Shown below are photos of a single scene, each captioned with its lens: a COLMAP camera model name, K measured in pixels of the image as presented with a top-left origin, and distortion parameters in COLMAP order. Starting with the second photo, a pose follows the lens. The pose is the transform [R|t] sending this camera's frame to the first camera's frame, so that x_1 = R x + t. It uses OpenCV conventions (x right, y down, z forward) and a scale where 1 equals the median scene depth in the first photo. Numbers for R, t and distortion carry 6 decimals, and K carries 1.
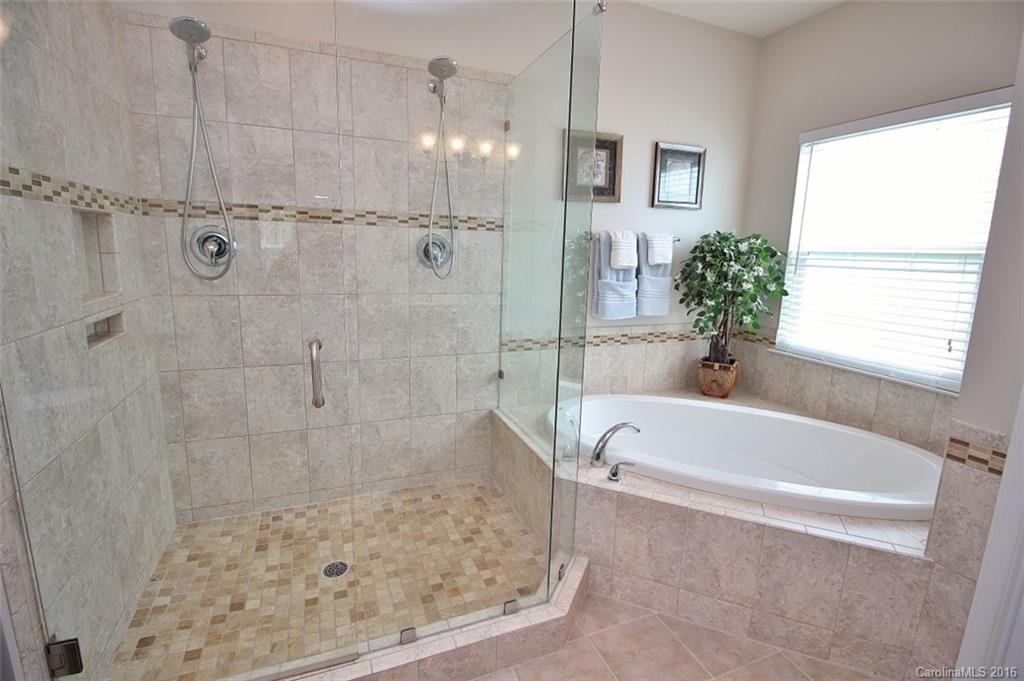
lens RADIAL K [[473.6, 0, 514.5], [0, 473.6, 331.0], [0, 0, 1]] dist [-0.000309, -0.013378]
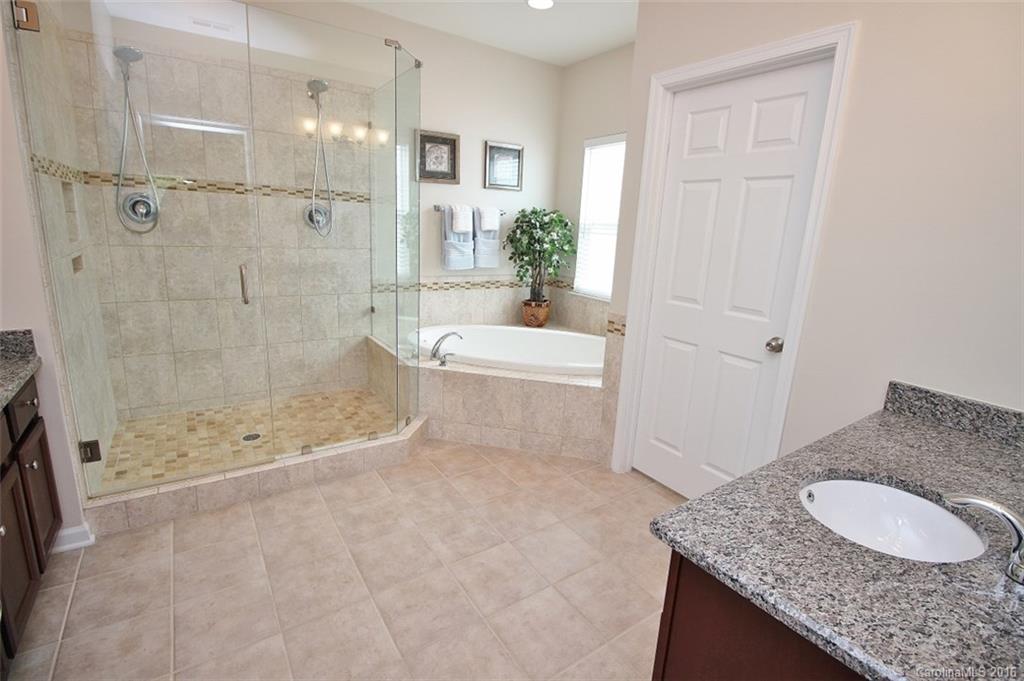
lens RADIAL K [[473.6, 0, 514.5], [0, 473.6, 331.0], [0, 0, 1]] dist [-0.000309, -0.013378]
pose [[0.977670, -0.025946, 0.208537, 0.097766], [0.014483, 0.998308, 0.056313, 0.095926], [-0.209645, -0.052035, 0.976392, -0.483156]]
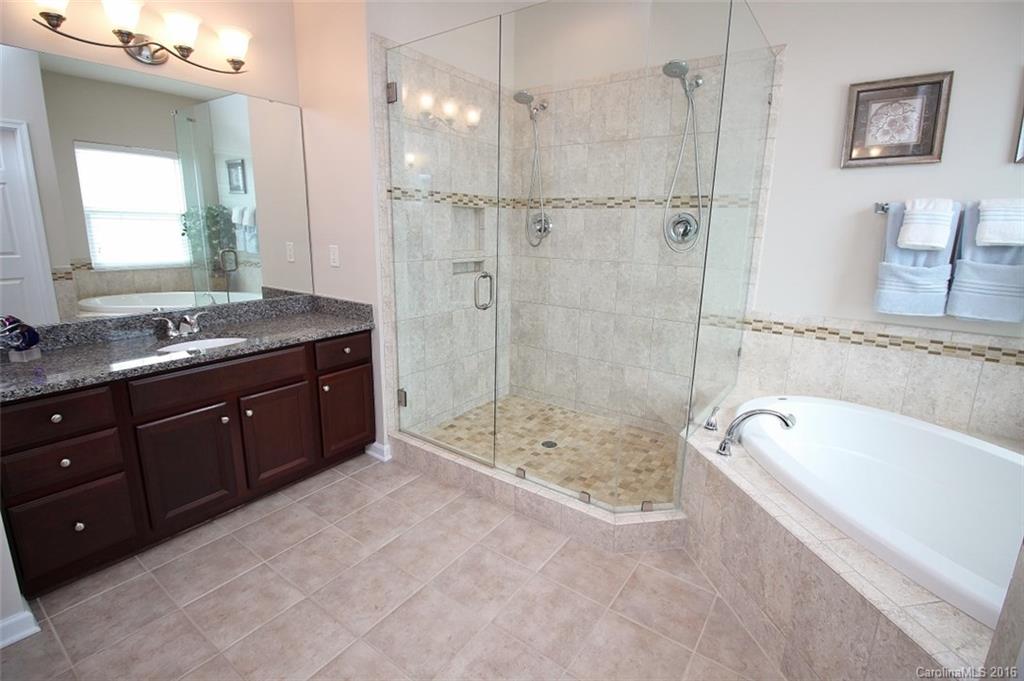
lens RADIAL K [[473.6, 0, 514.5], [0, 473.6, 331.0], [0, 0, 1]] dist [-0.000309, -0.013378]
pose [[0.531910, 0.162568, -0.831050, 0.632630], [-0.149540, 0.984008, 0.096777, 0.025783], [0.833492, 0.072799, 0.547714, 0.064582]]
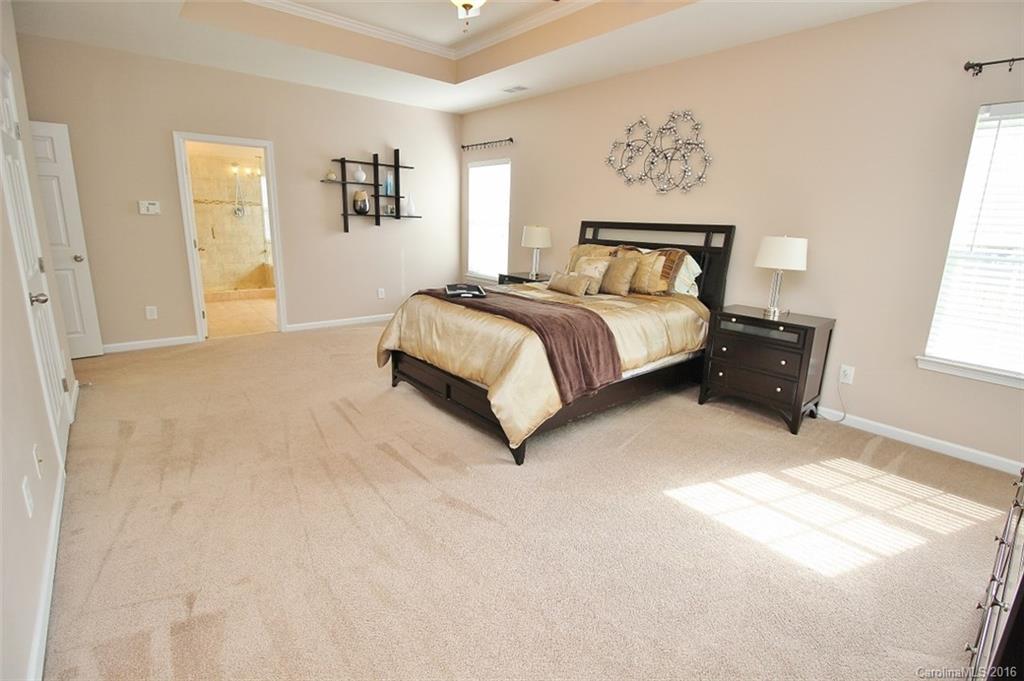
lens RADIAL K [[473.6, 0, 514.5], [0, 473.6, 331.0], [0, 0, 1]] dist [-0.000309, -0.013378]
pose [[0.952618, -0.066179, 0.296882, 0.694766], [0.047614, 0.996456, 0.069343, 0.573972], [-0.300419, -0.051922, 0.952393, -3.039719]]
